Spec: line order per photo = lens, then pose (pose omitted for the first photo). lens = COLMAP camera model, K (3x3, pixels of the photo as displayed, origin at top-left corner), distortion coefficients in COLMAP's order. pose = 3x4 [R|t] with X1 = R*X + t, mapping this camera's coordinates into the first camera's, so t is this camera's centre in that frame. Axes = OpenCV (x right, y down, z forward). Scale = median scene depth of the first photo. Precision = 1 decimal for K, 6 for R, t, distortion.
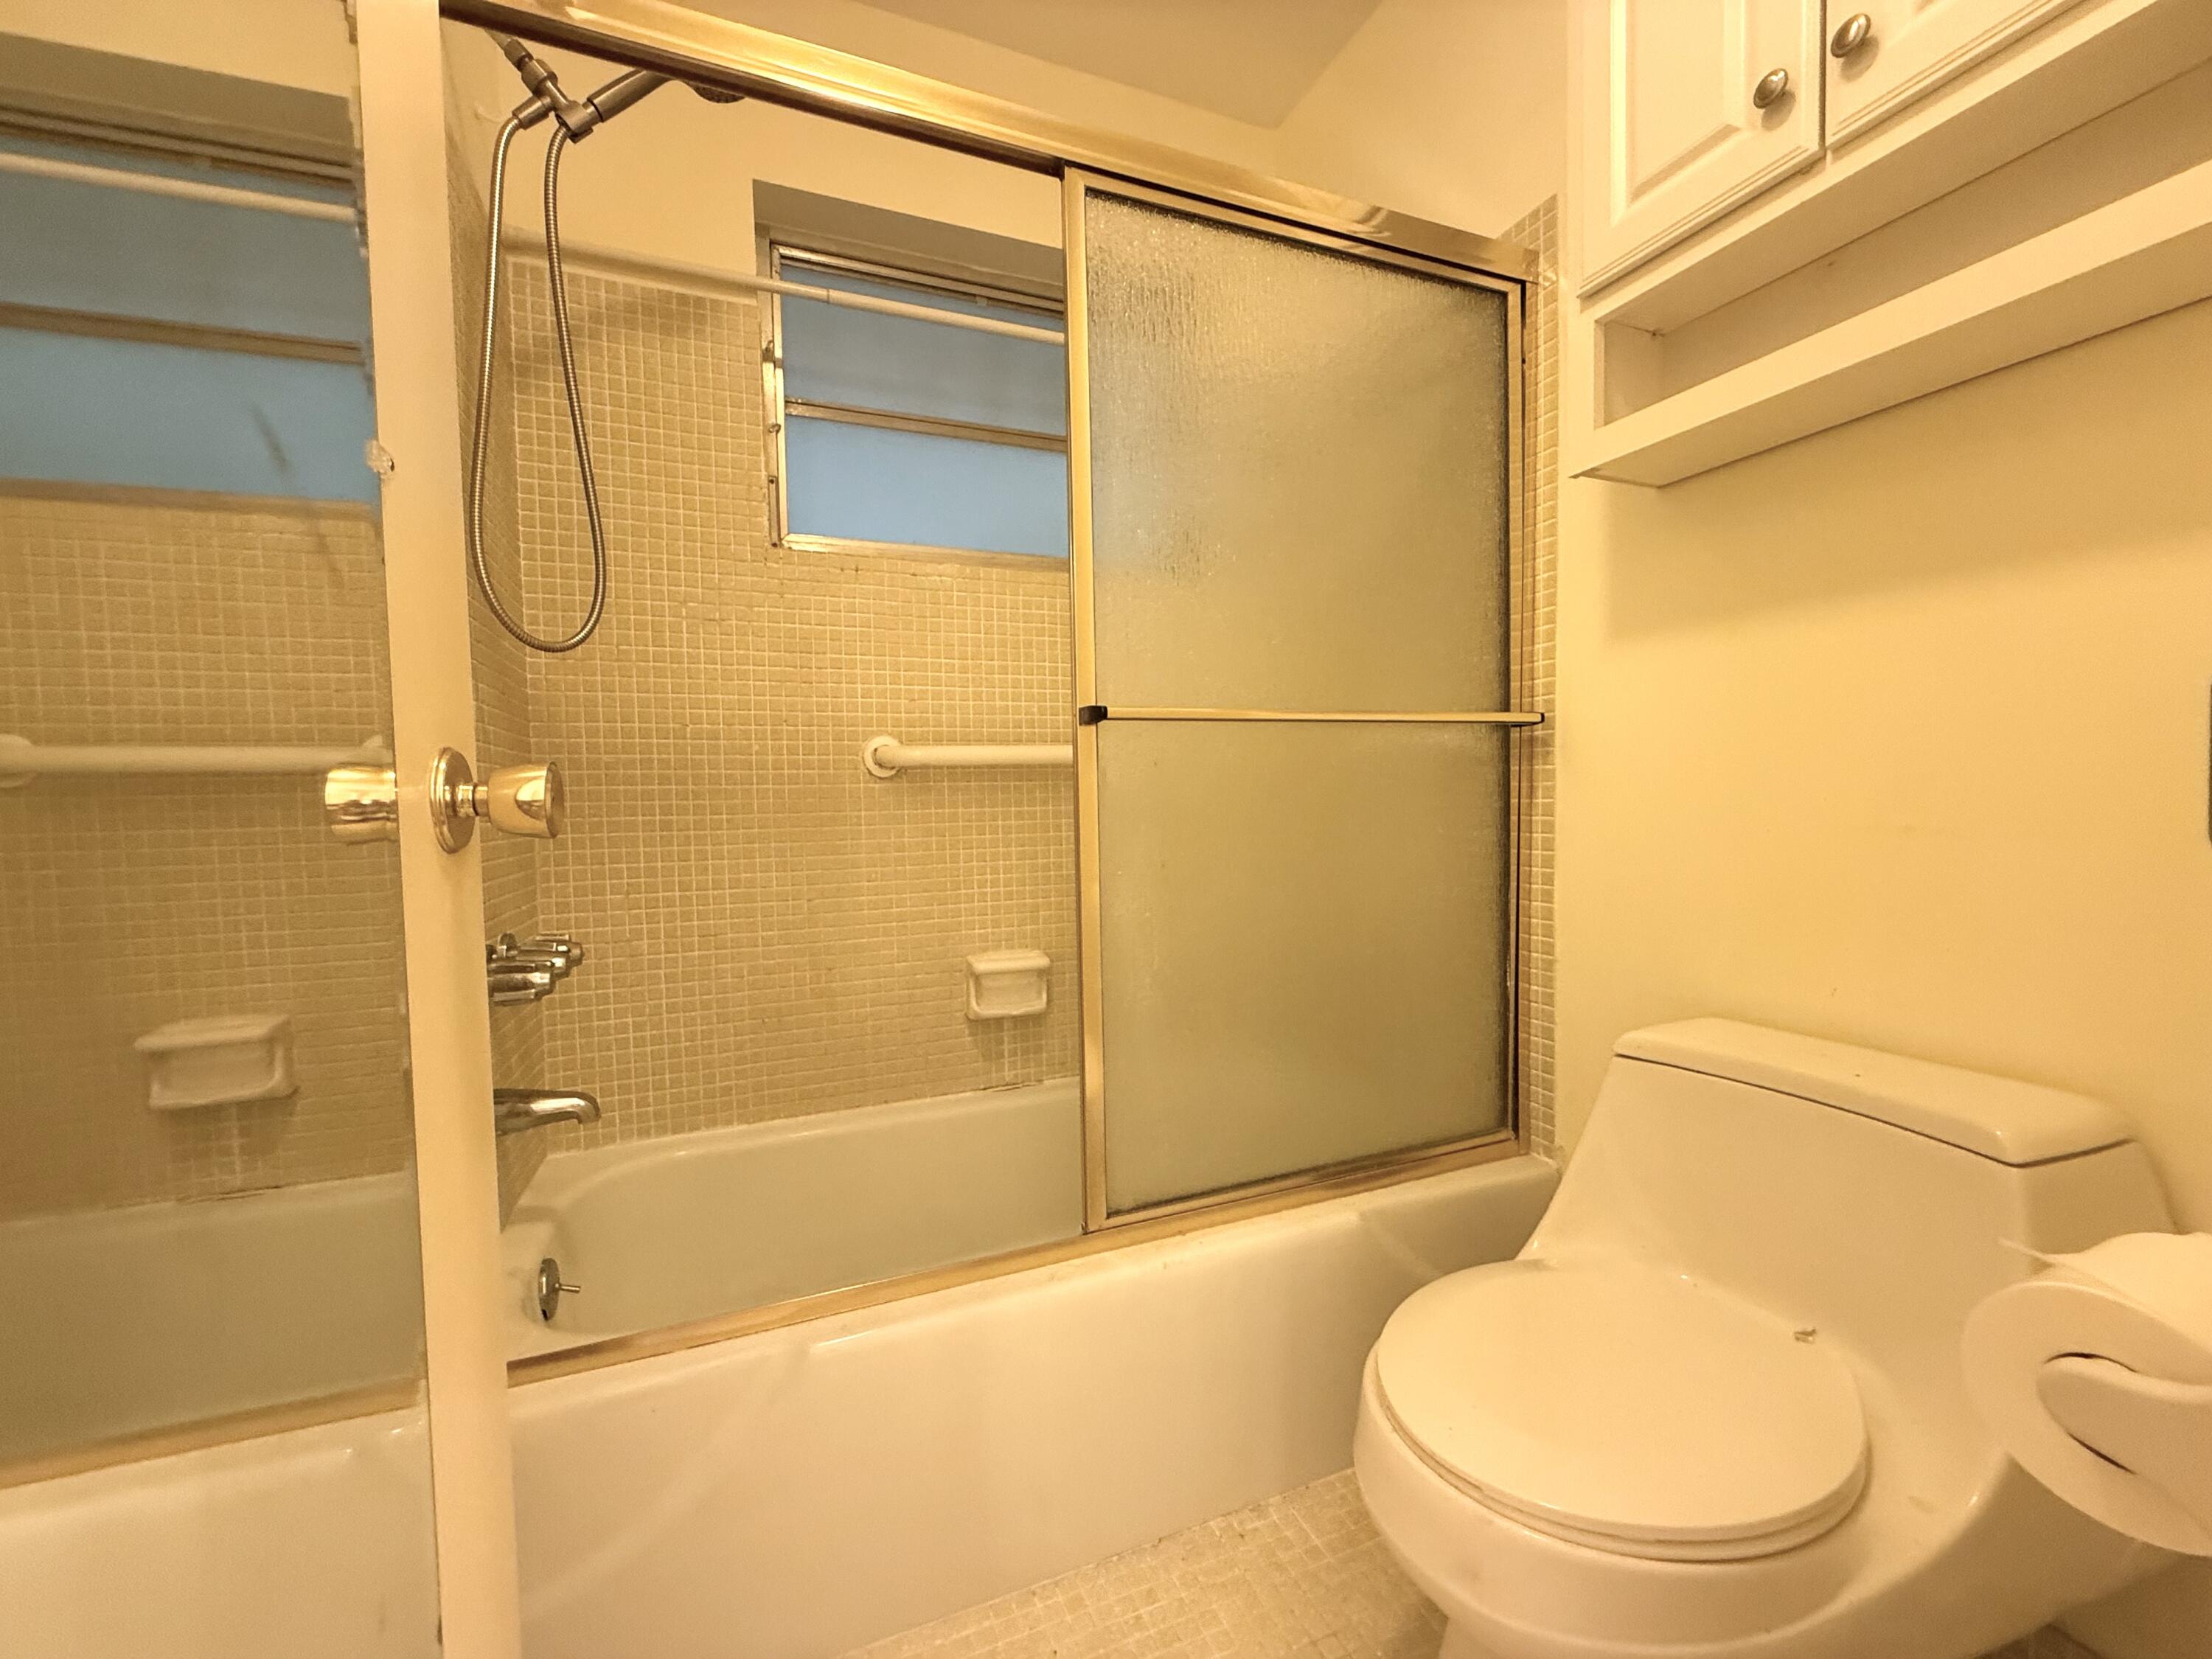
lens RADIAL K [[983.5, 0, 1077.6], [0, 983.5, 842.6], [0, 0, 1]] dist [0.000853, -0.000274]
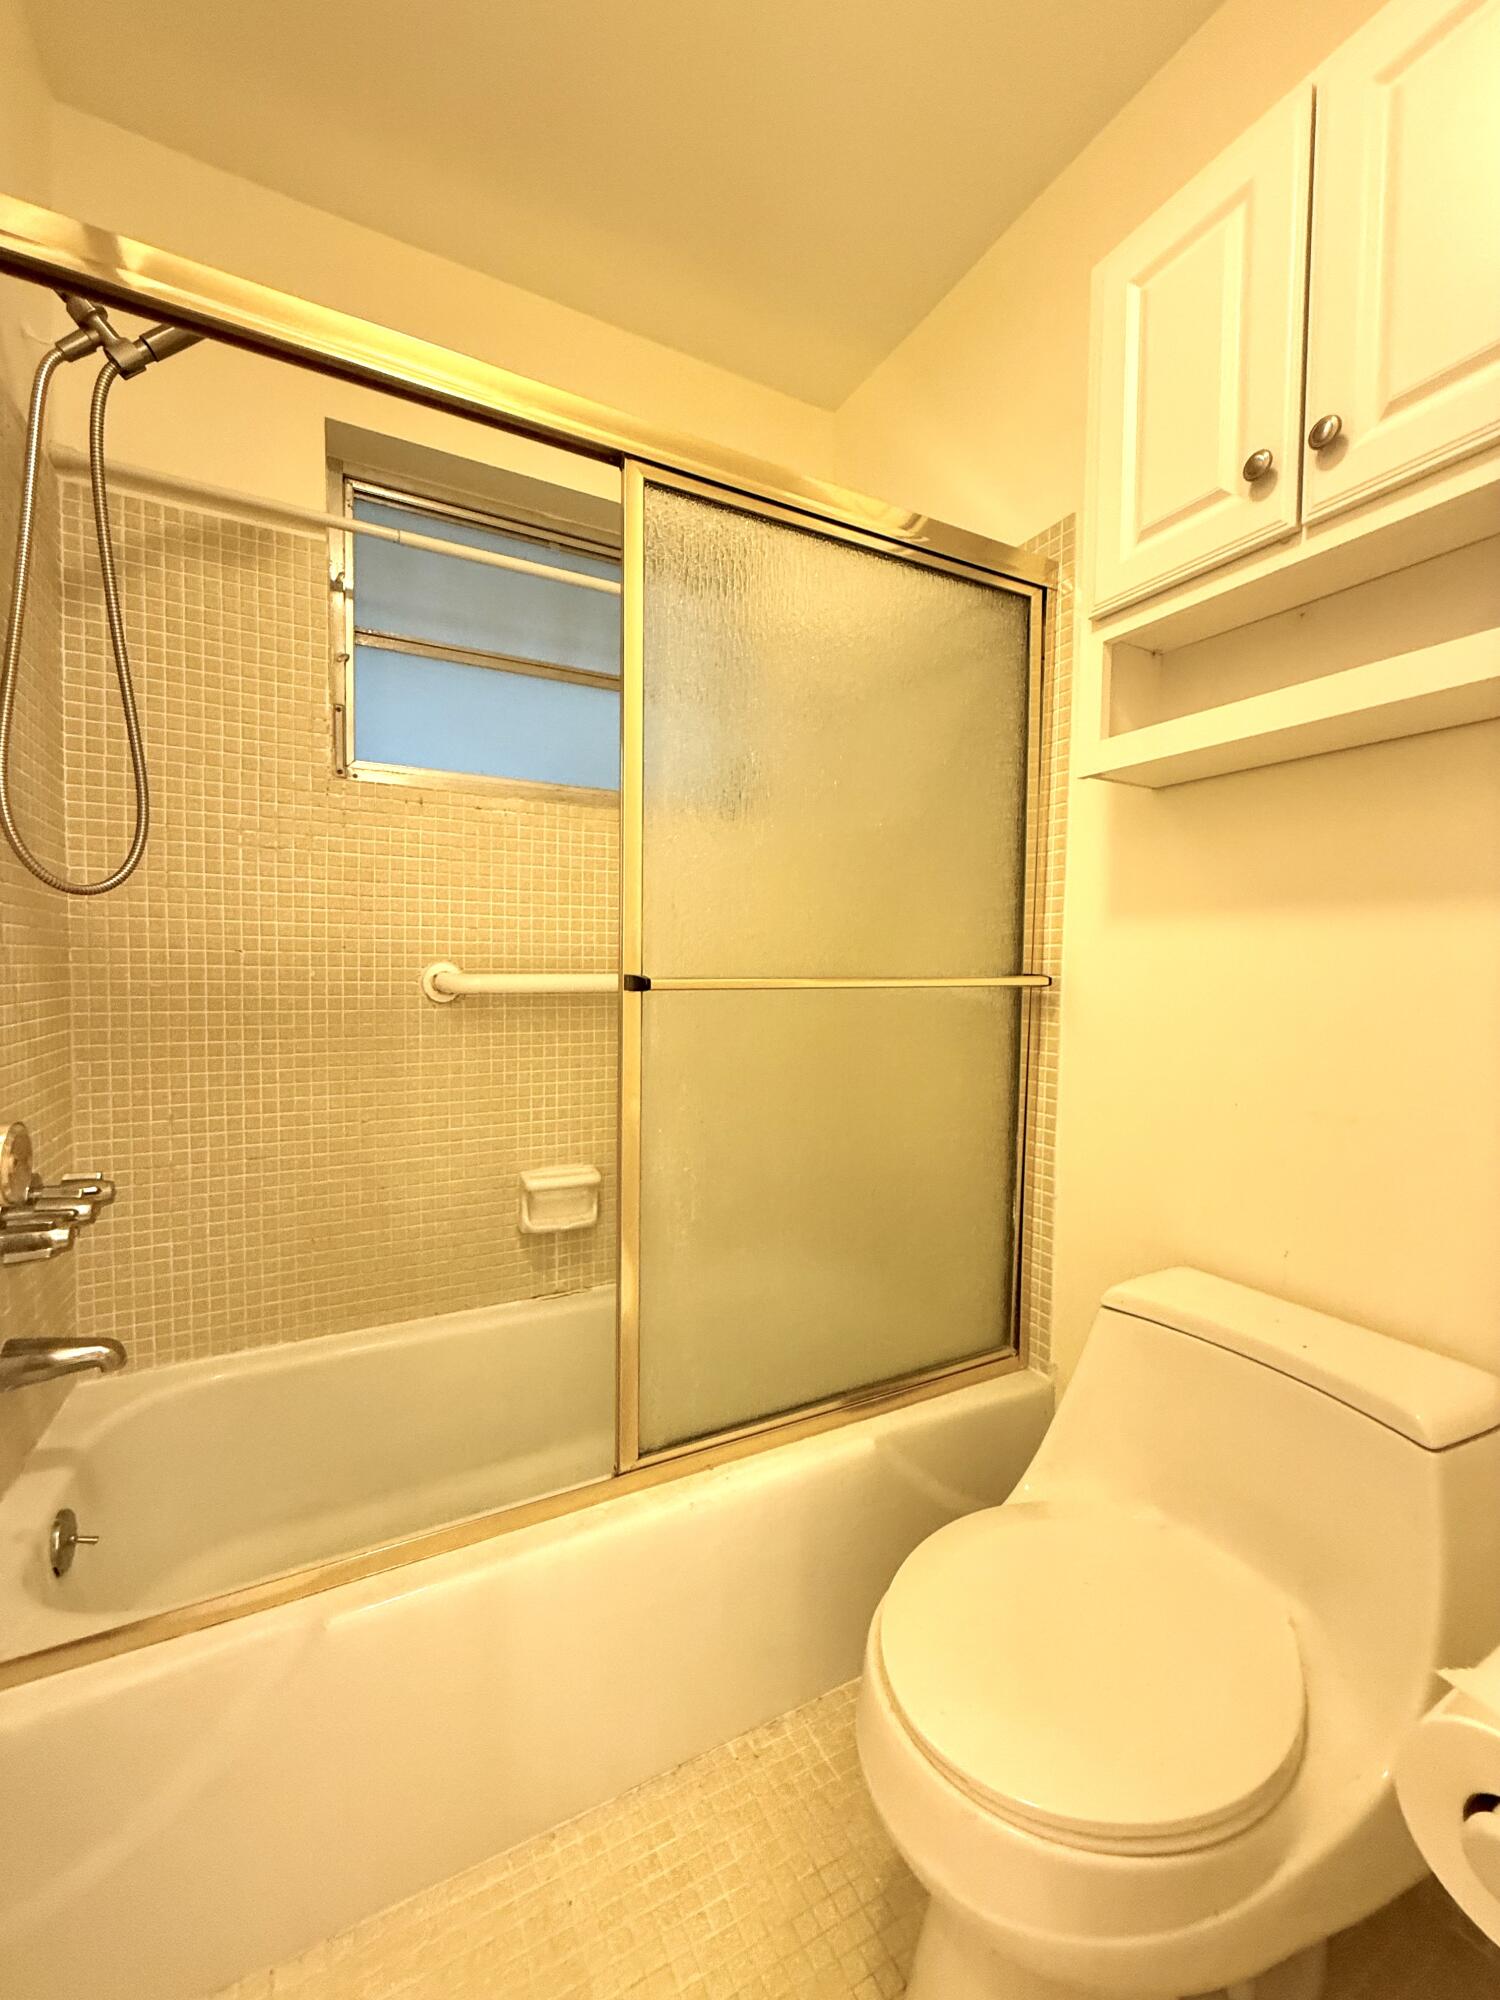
lens RADIAL K [[889.2, 0, 750.0], [0, 889.2, 1000.0], [0, 0, 1]] dist [0.000853, -0.000274]
pose [[0.993229, 0.029190, 0.112443, 0.023106], [-0.029130, 0.999573, -0.002175, -0.090746], [-0.112458, -0.001115, 0.993656, 0.038501]]
